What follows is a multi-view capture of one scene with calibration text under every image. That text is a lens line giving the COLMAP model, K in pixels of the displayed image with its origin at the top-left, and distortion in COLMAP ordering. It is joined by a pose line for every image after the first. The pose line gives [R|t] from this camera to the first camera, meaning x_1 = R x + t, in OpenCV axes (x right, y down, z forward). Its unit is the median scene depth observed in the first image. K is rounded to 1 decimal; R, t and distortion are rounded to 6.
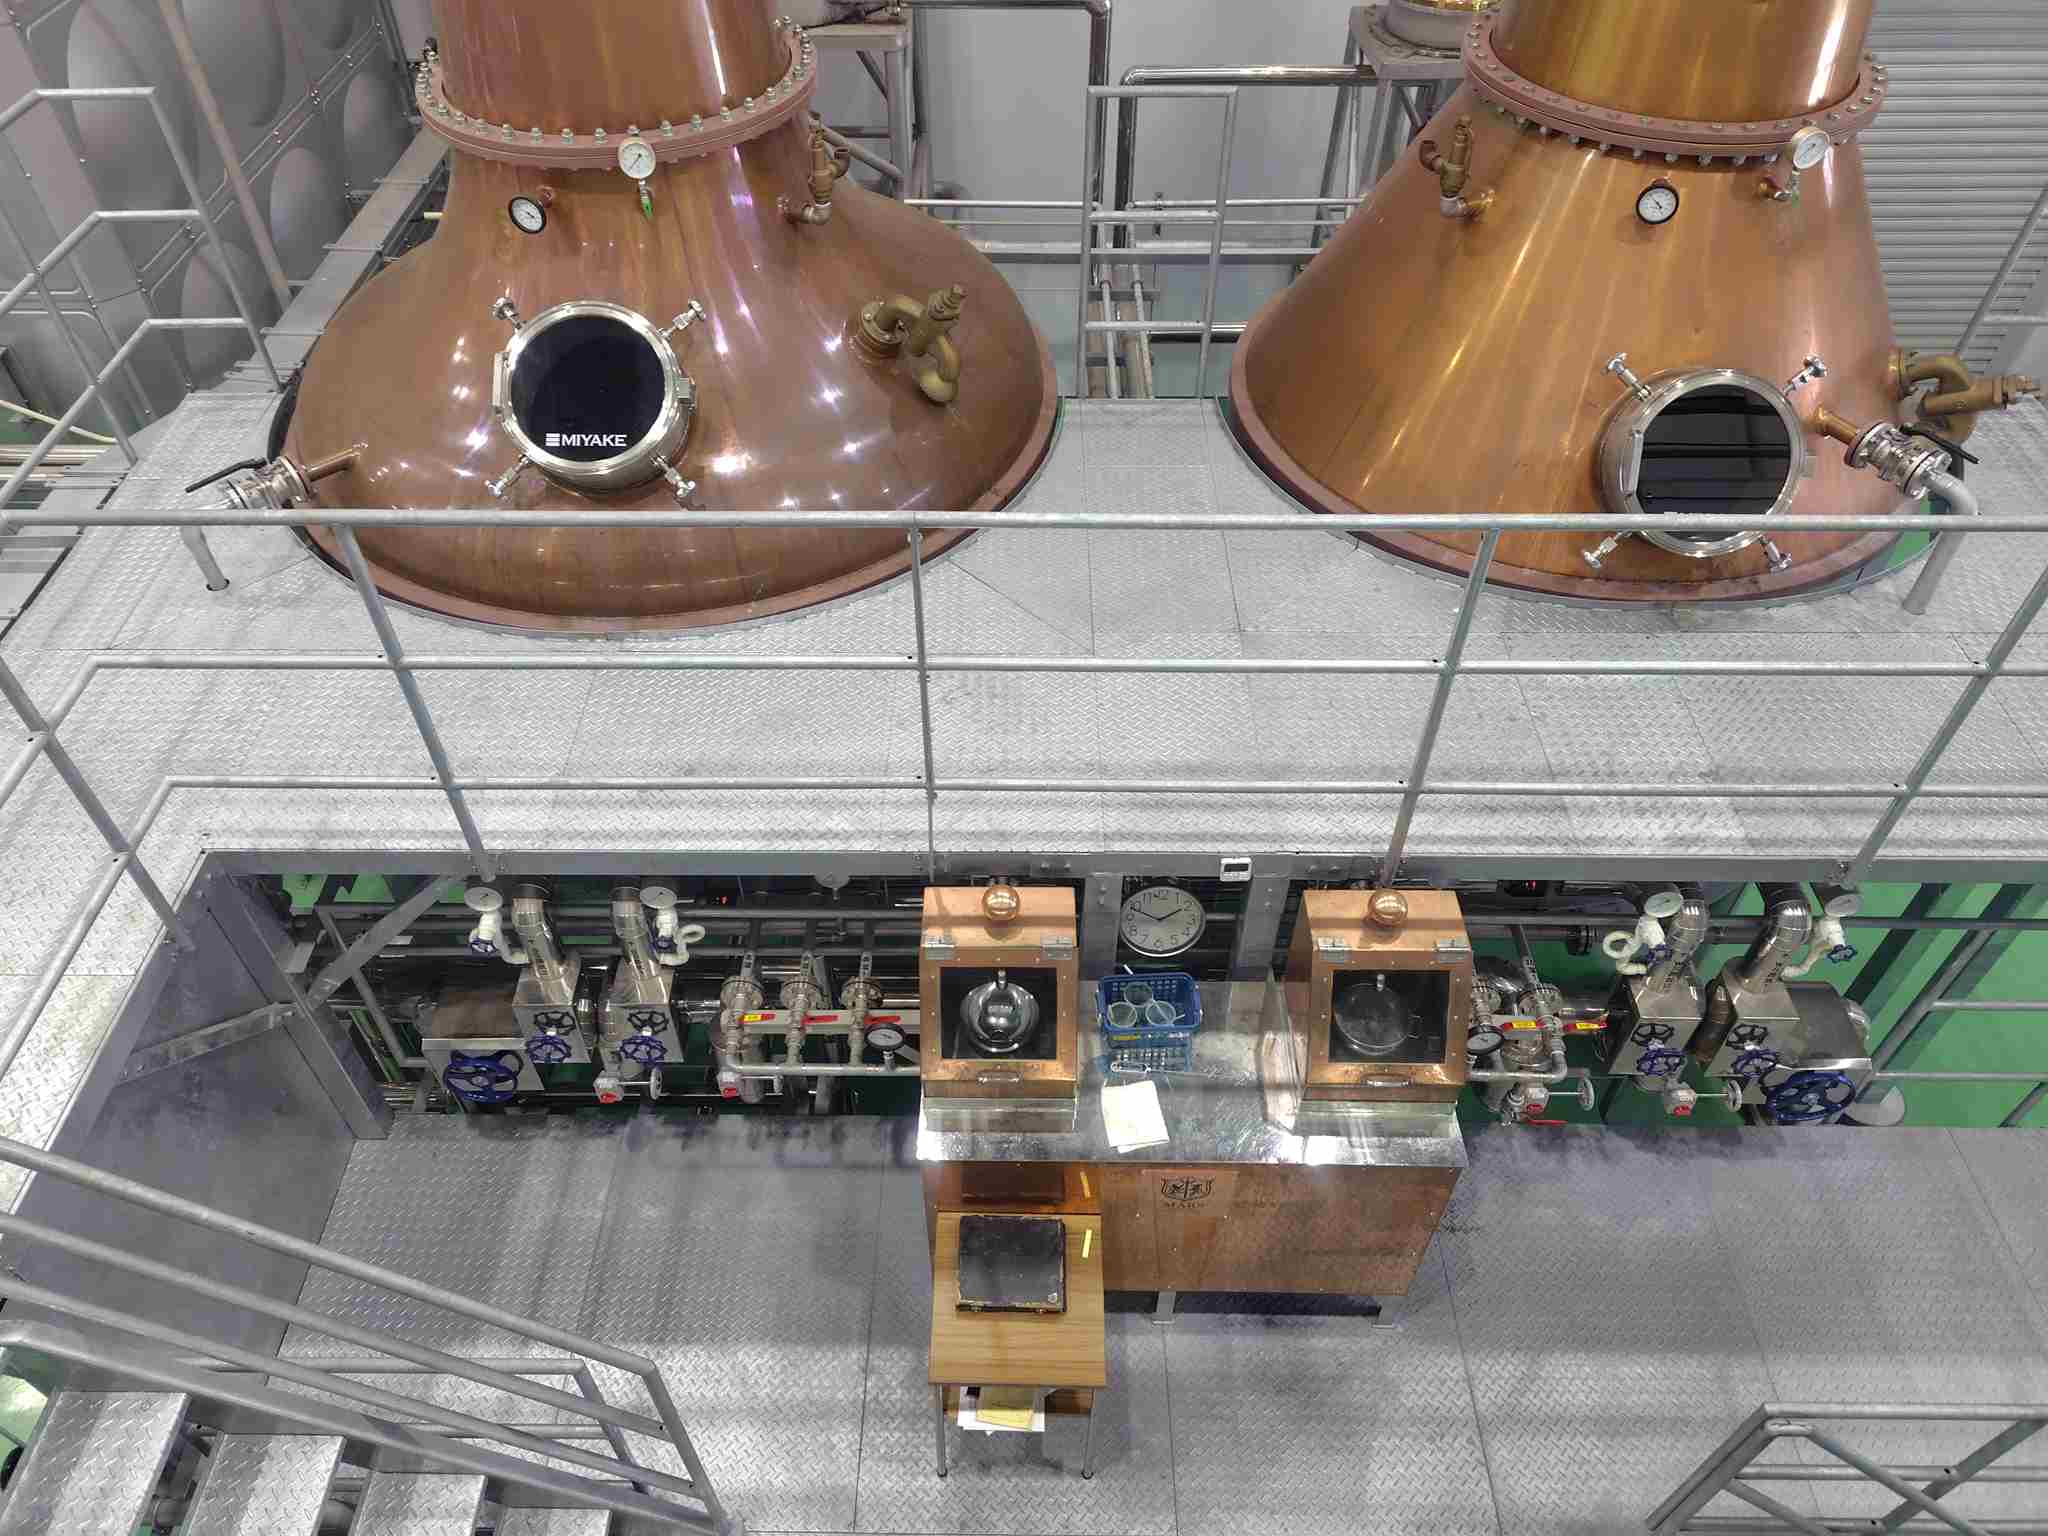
lens RADIAL K [[1429.1, 0, 1010.0], [0, 1429.1, 765.0], [0, 0, 1]] dist [0.063992, -0.066301]
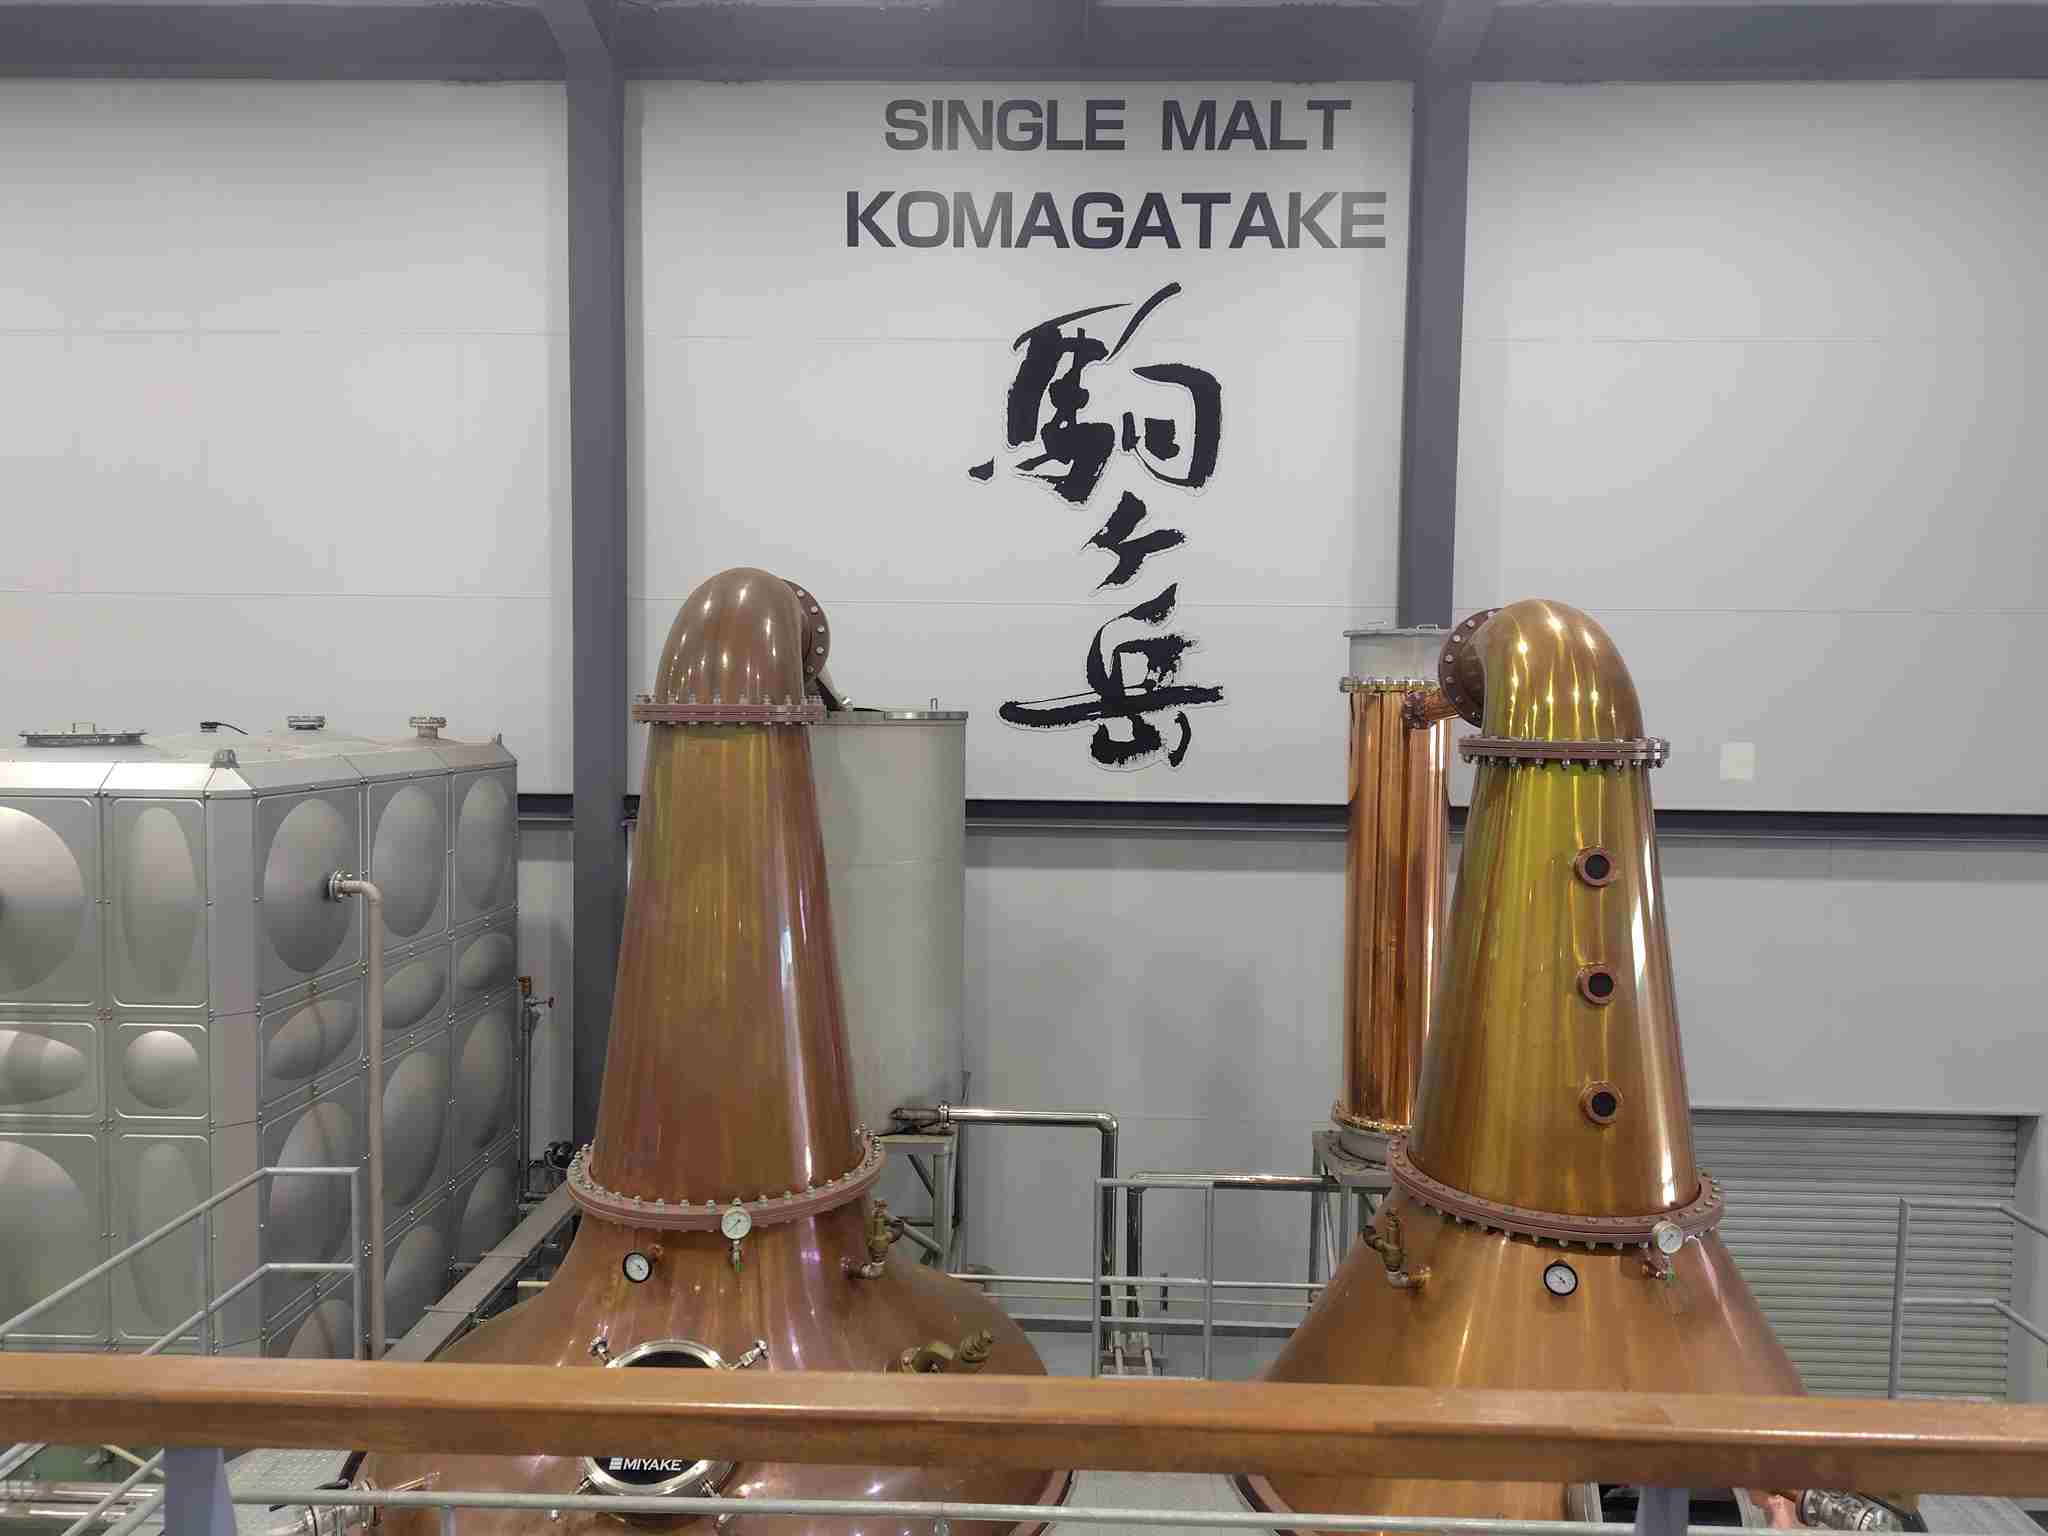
lens RADIAL K [[1419.5, 0, 1024.0], [0, 1419.5, 768.0], [0, 0, 1]] dist [-0.006336, -0.004578]
pose [[0.999716, 0.016548, -0.017171, 0.007036], [-0.023790, 0.741837, -0.670158, 0.100662], [0.001648, 0.670376, 0.742020, -0.169258]]
